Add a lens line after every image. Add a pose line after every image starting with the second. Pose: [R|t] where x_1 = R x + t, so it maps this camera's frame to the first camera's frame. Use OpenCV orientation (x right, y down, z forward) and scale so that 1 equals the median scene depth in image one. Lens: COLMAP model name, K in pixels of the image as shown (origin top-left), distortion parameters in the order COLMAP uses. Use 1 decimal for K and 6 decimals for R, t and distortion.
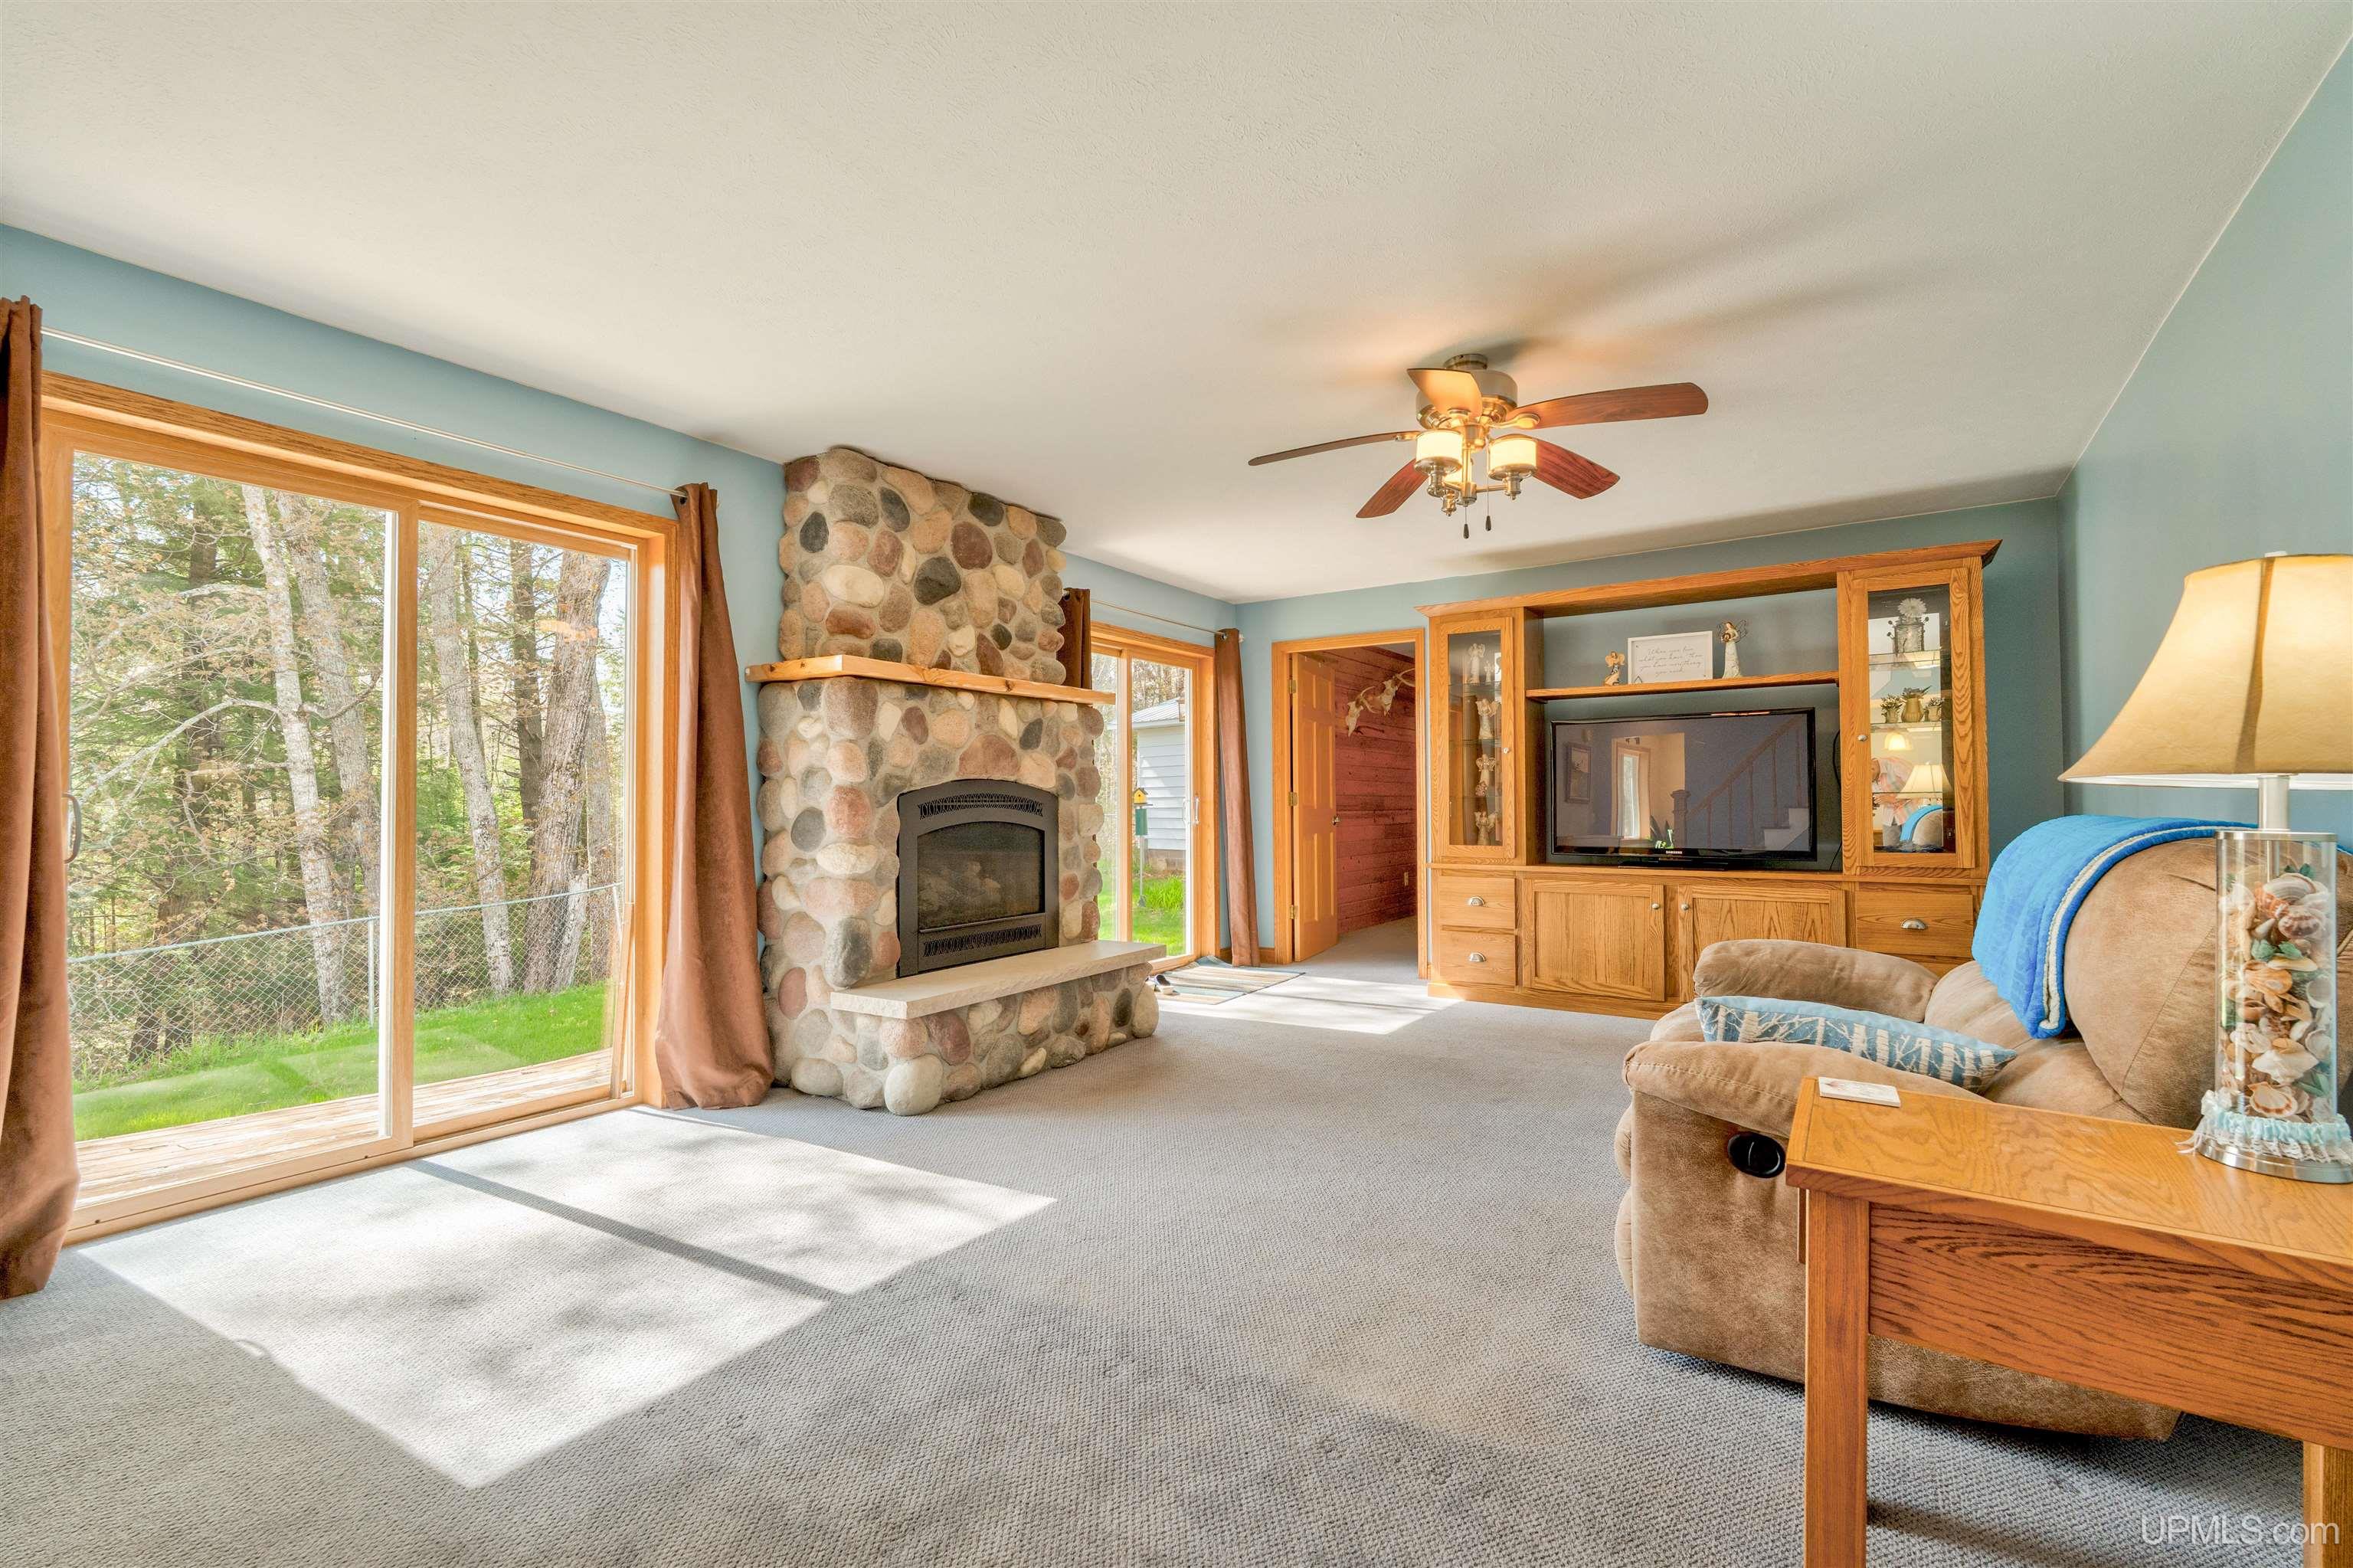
lens RADIAL K [[1032.0, 0, 1173.3], [0, 1032.0, 783.2], [0, 0, 1]] dist [-0.001265, 0.000029]
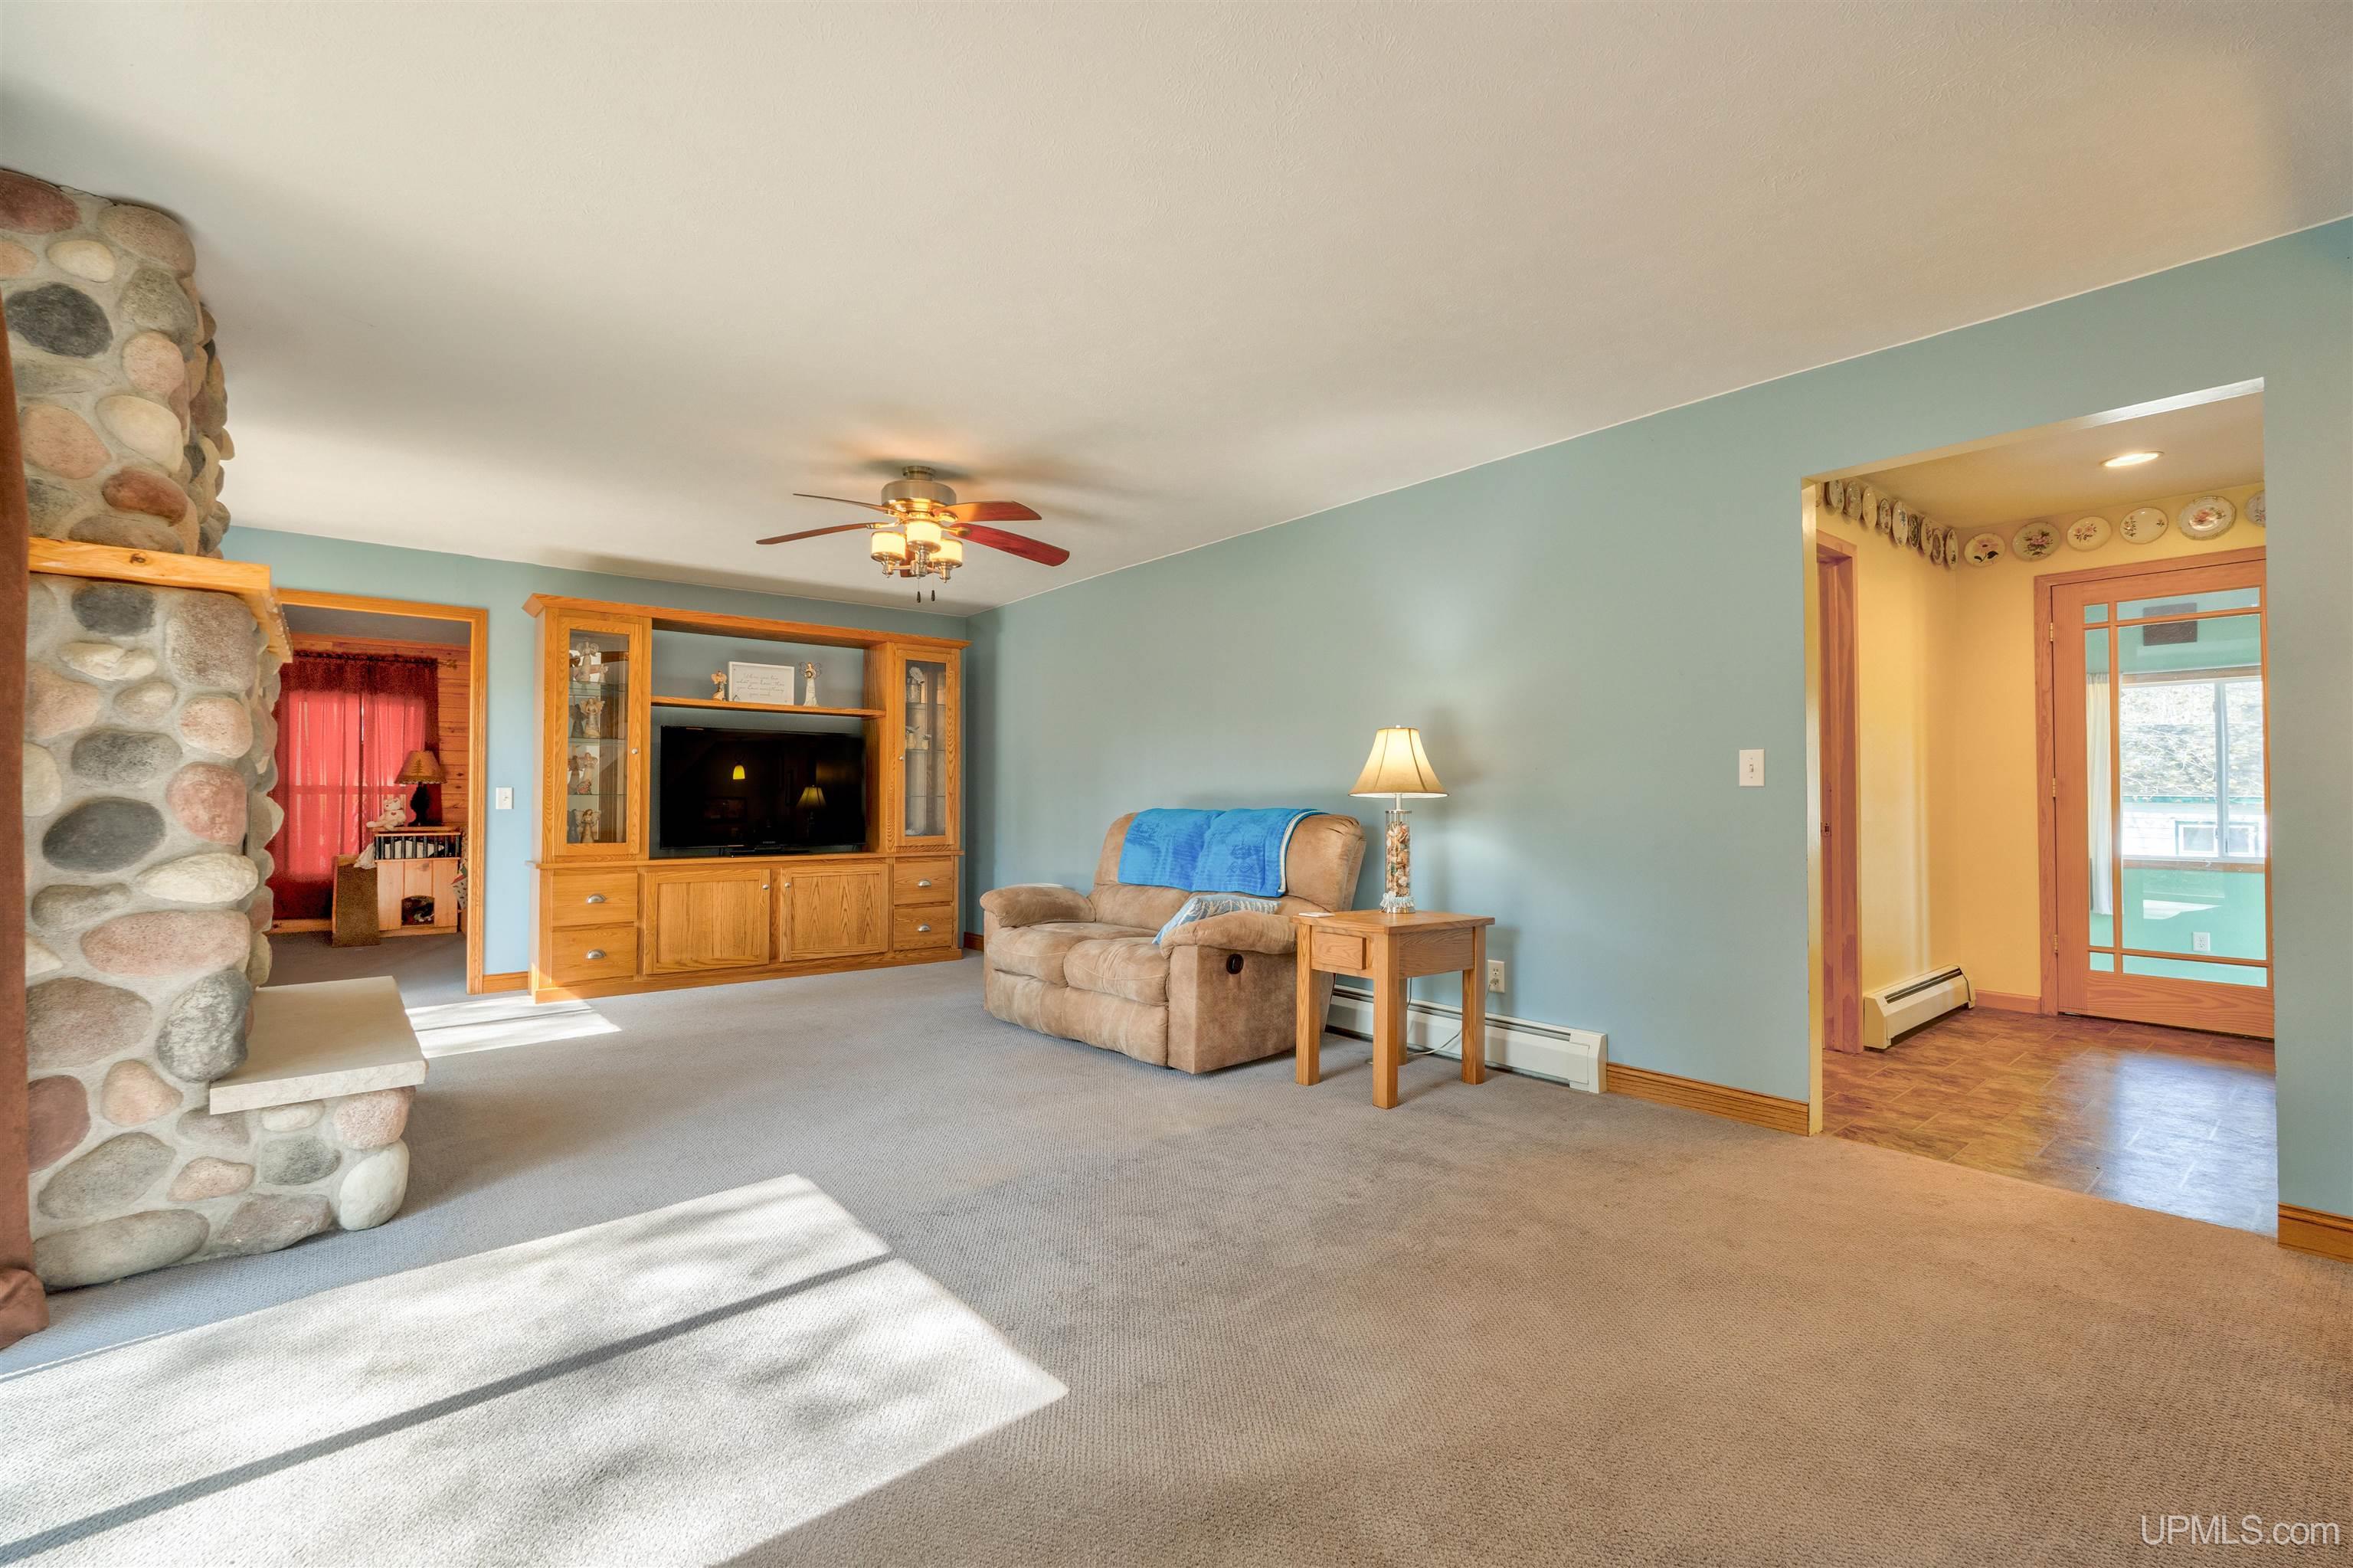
lens RADIAL K [[1021.0, 0, 1193.0], [0, 1021.0, 785.7], [0, 0, 1]] dist [-0.001397, 0.000129]
pose [[0.282676, 0.022528, 0.958951, -0.784556], [-0.021944, 0.999614, -0.017015, 0.013367], [-0.958964, -0.016233, 0.283061, 0.251018]]
